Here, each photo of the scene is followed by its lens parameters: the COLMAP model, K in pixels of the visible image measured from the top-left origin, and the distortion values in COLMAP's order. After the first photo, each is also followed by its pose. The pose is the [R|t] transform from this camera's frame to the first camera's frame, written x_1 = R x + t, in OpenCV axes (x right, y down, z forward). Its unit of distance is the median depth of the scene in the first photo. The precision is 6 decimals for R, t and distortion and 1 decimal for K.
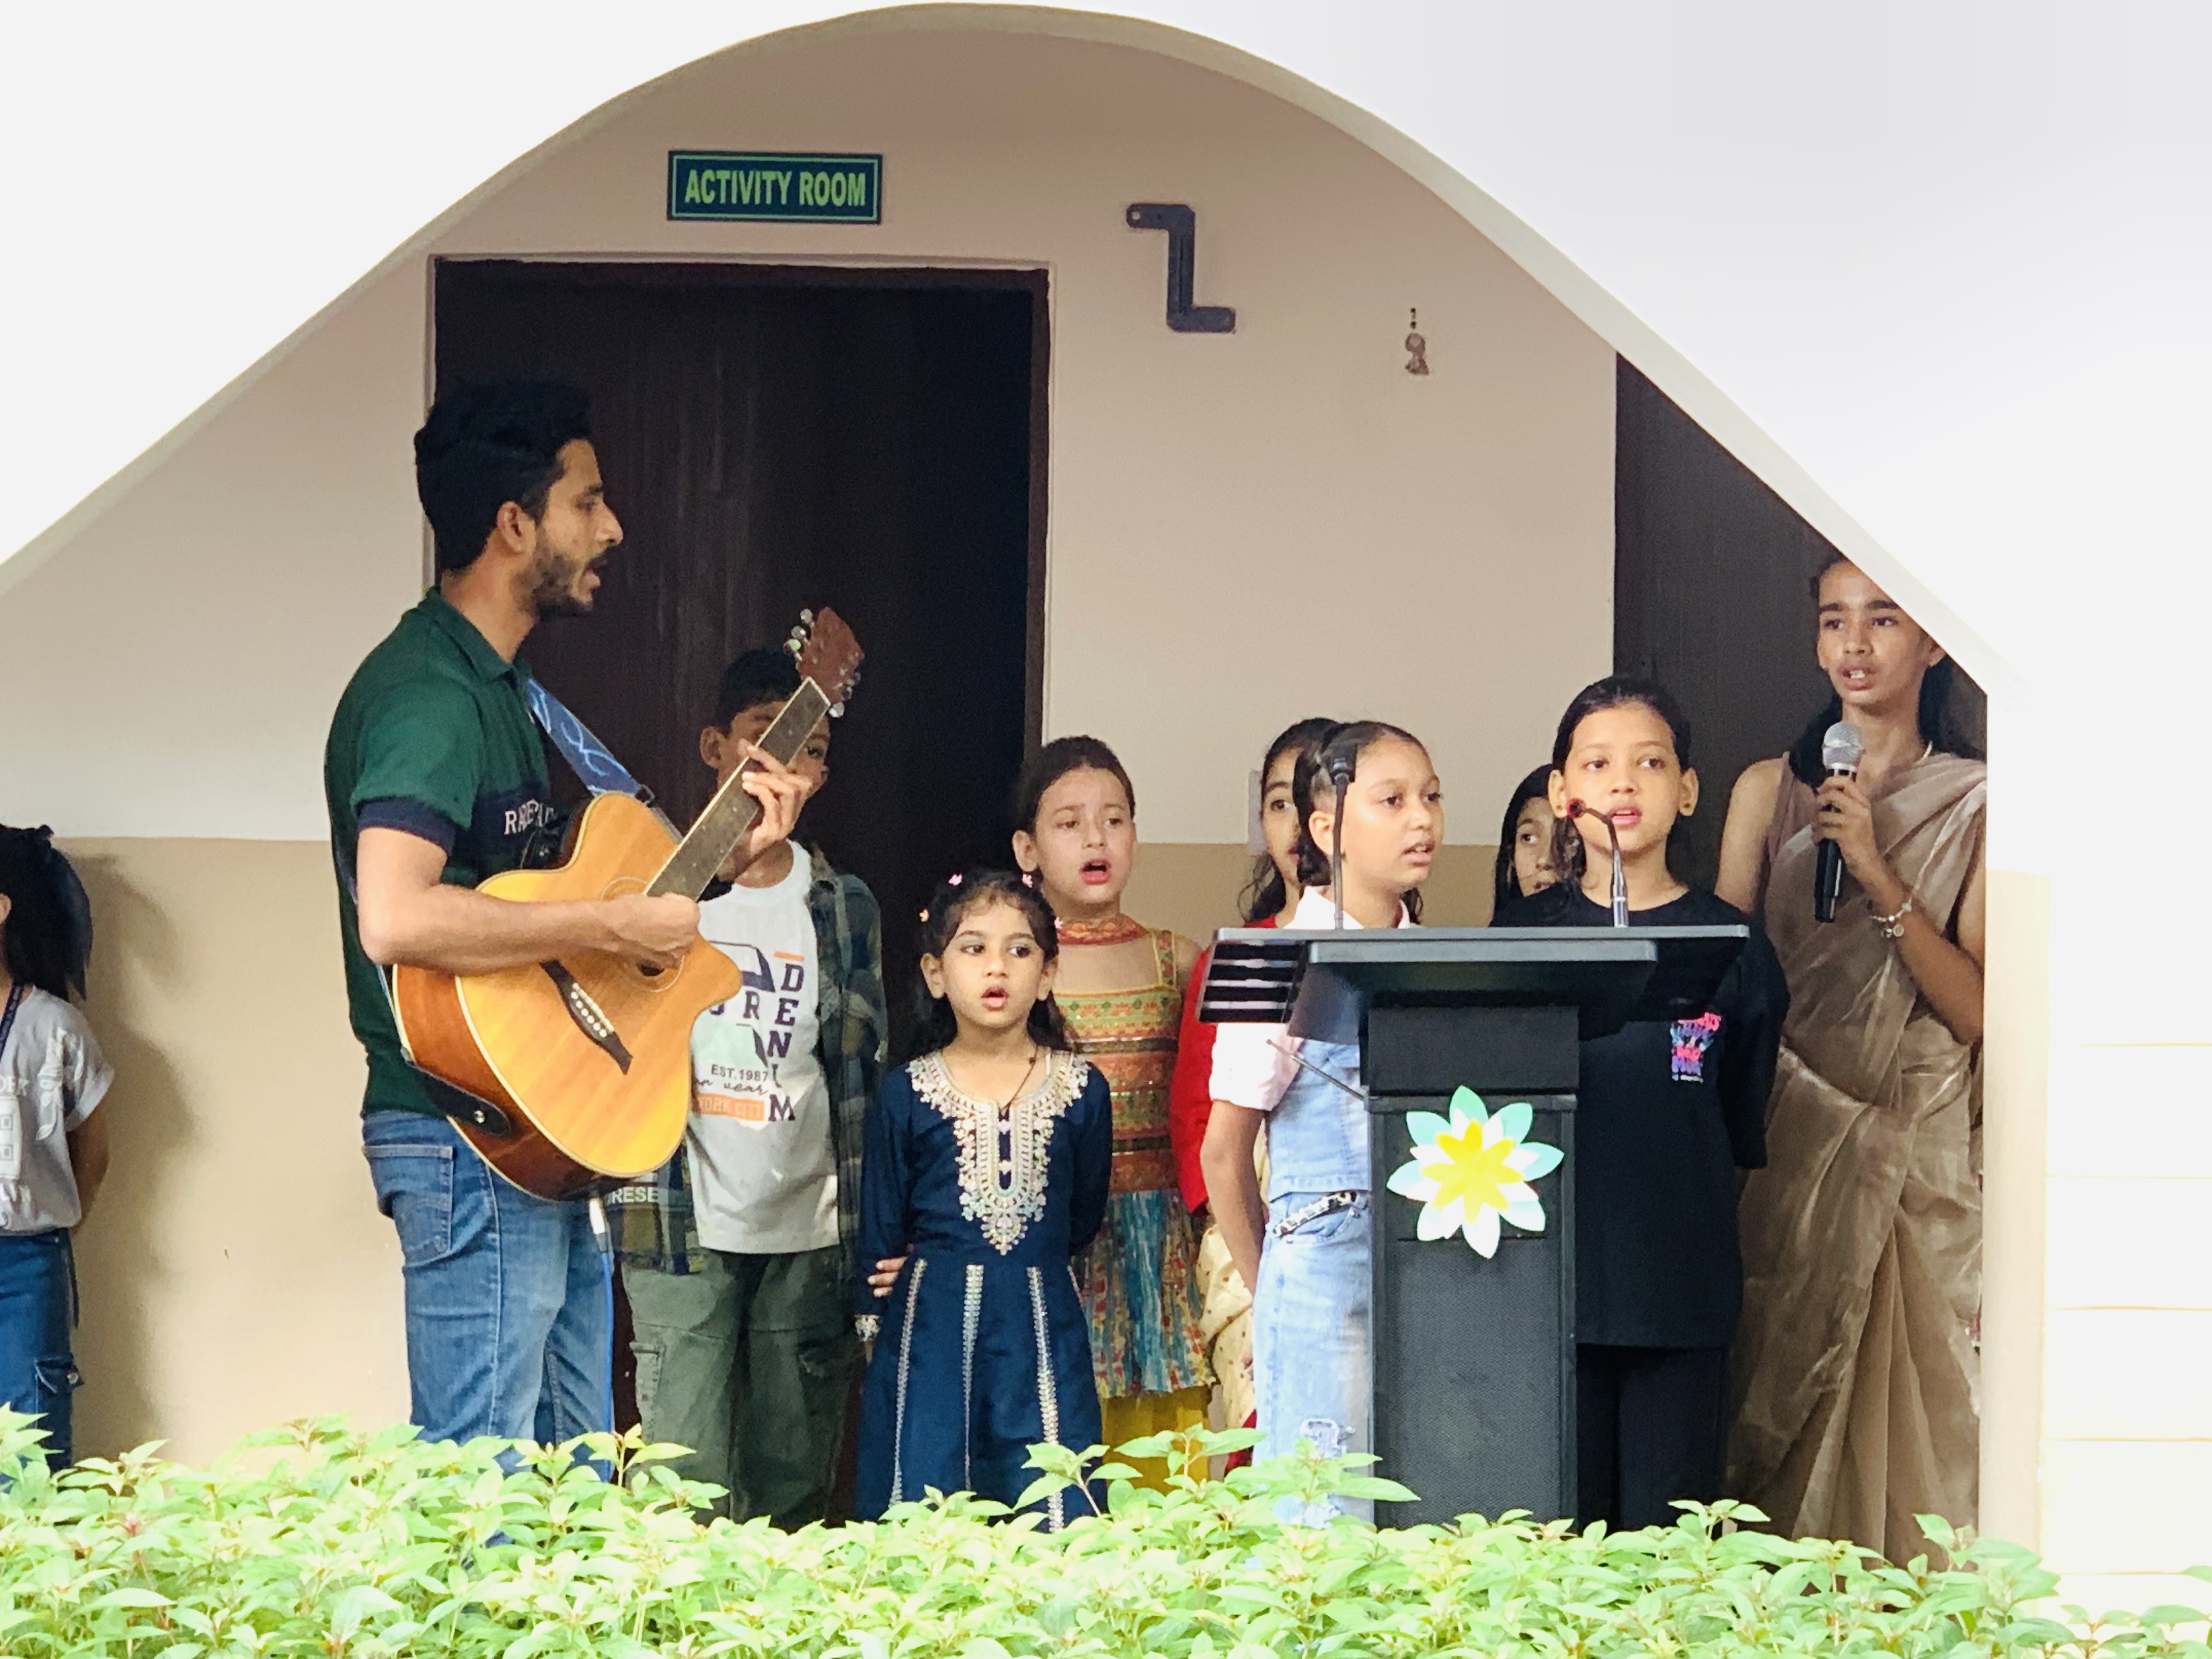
lens RADIAL K [[6269.0, 0, 1106.0], [0, 6269.0, 829.5], [0, 0, 1]] dist [-0.164982, 2.605988]
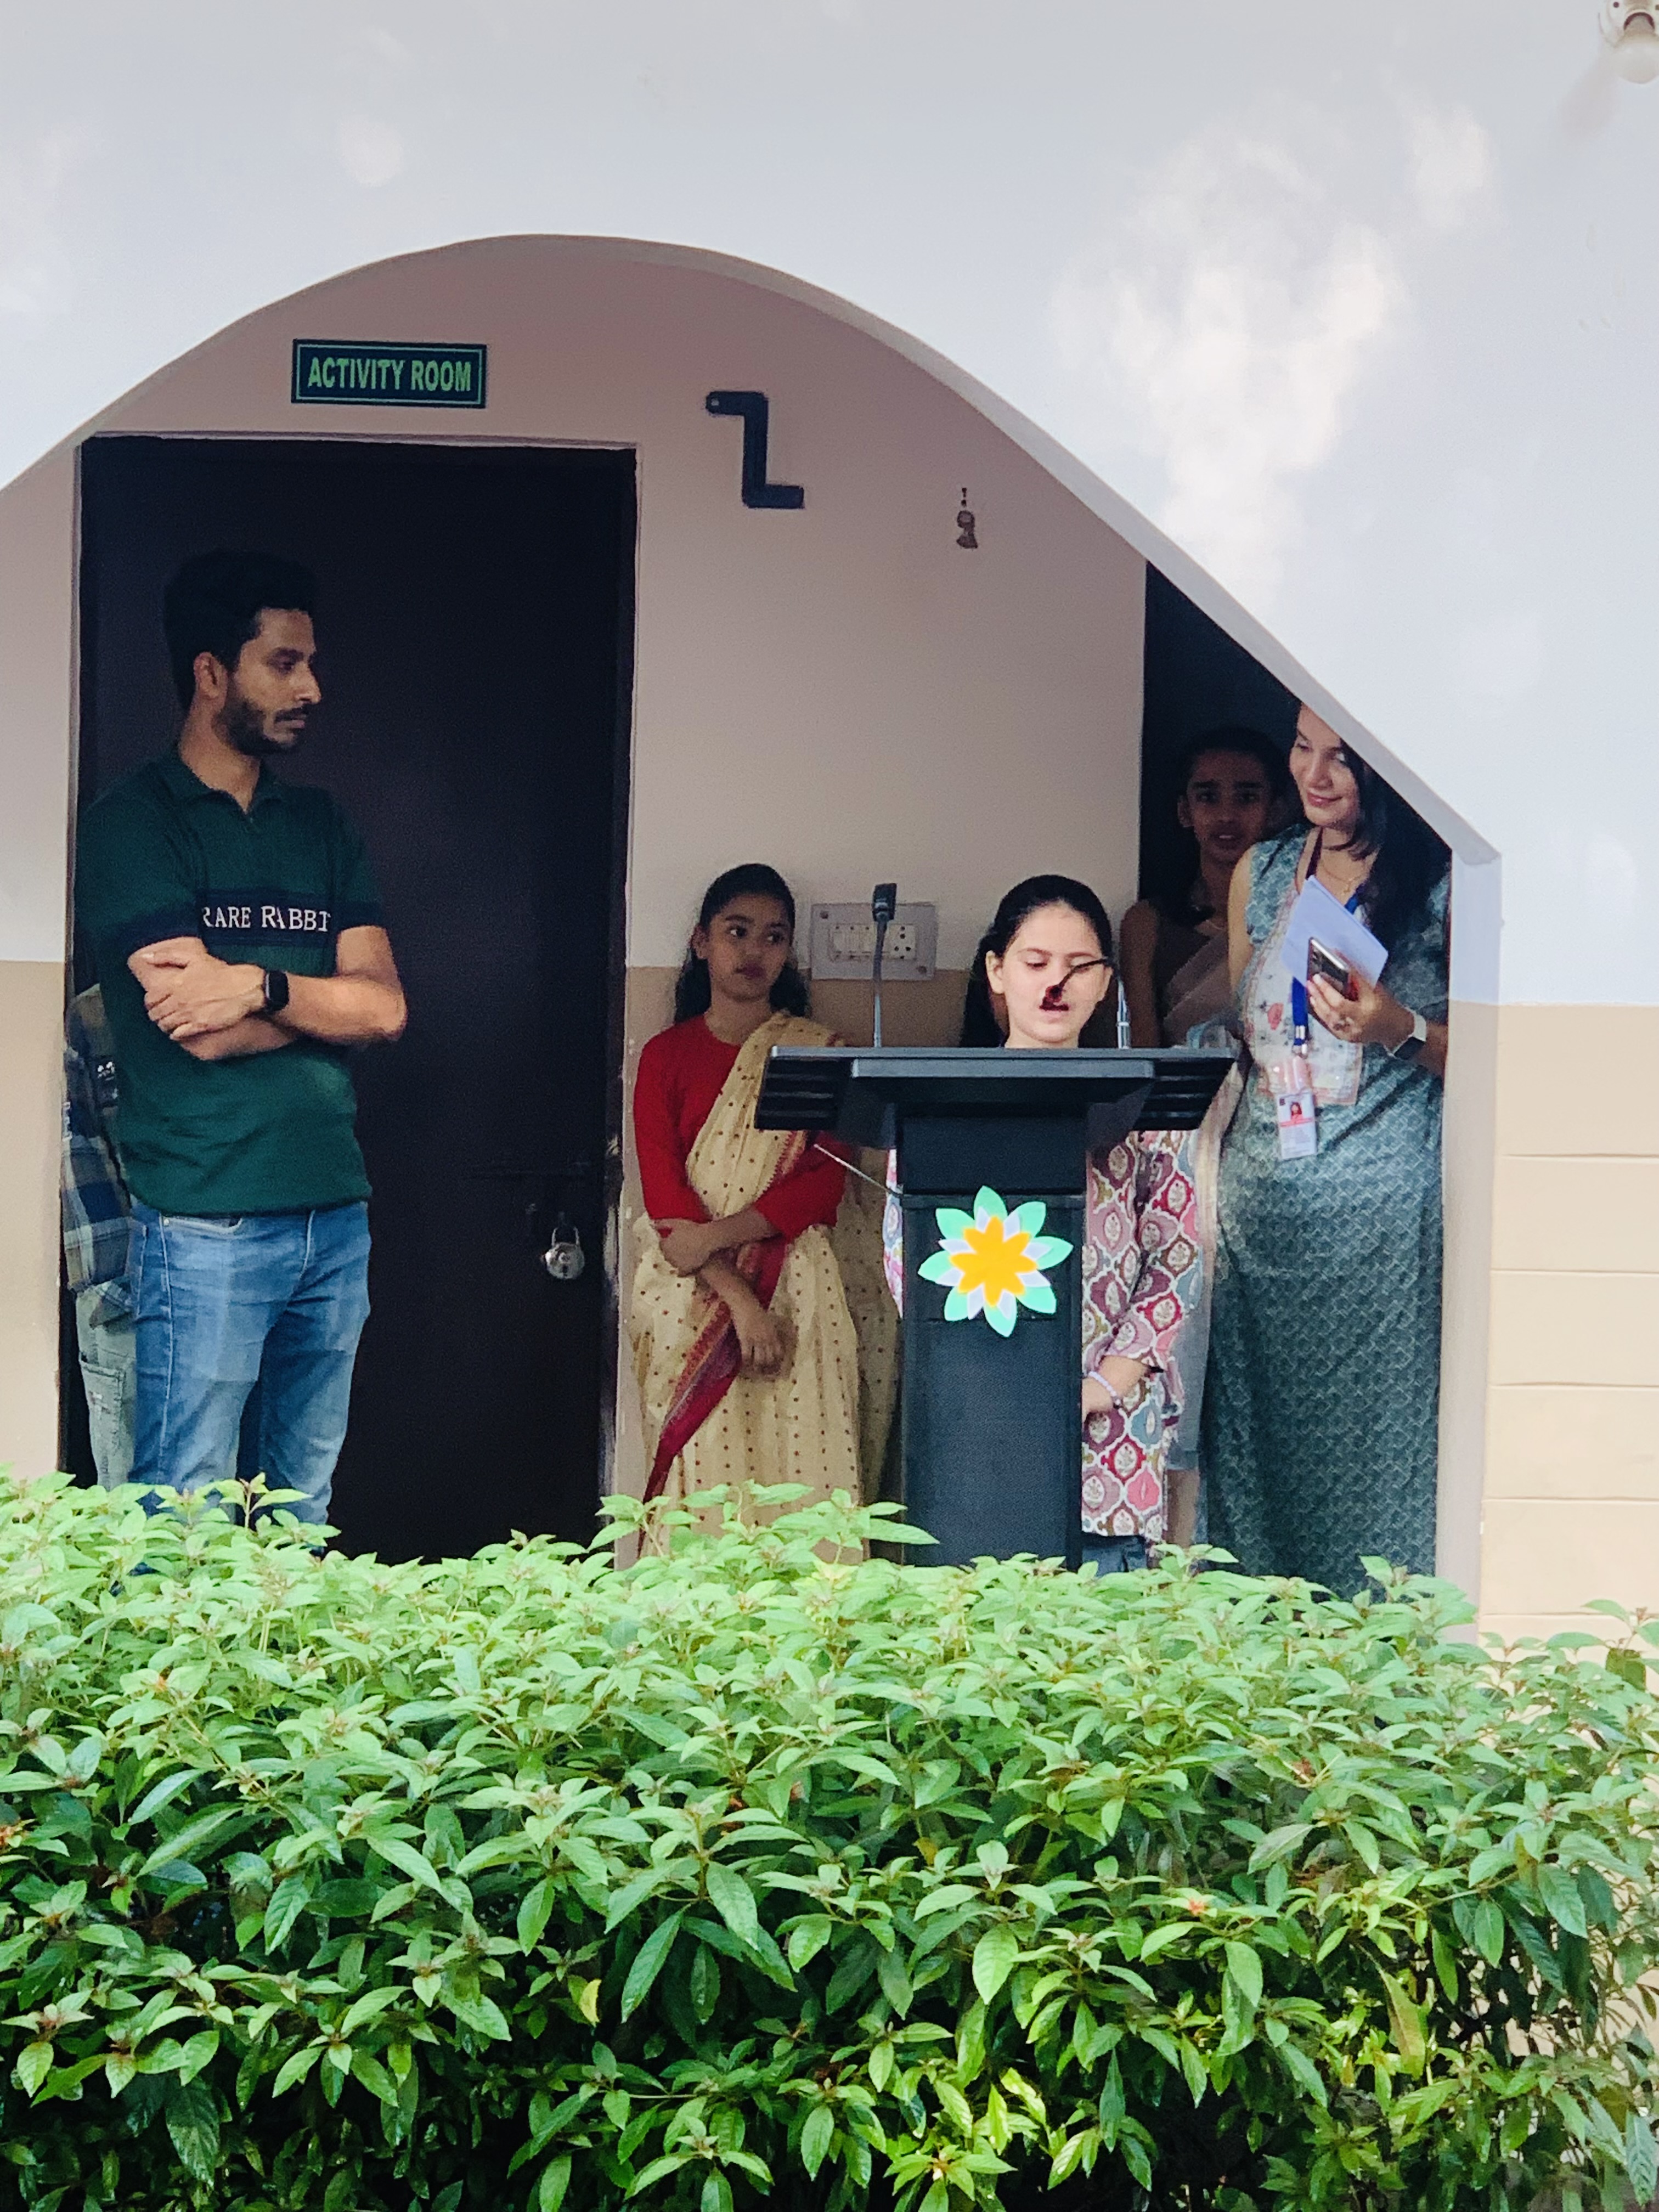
lens RADIAL K [[6269.0, 0, 829.5], [0, 6269.0, 1106.0], [0, 0, 1]] dist [-0.164982, 2.605988]
pose [[0.999806, 0.008023, 0.017976, 0.008615], [-0.008494, 0.999618, 0.026315, -0.003916], [-0.017758, -0.026463, 0.999492, -0.156385]]
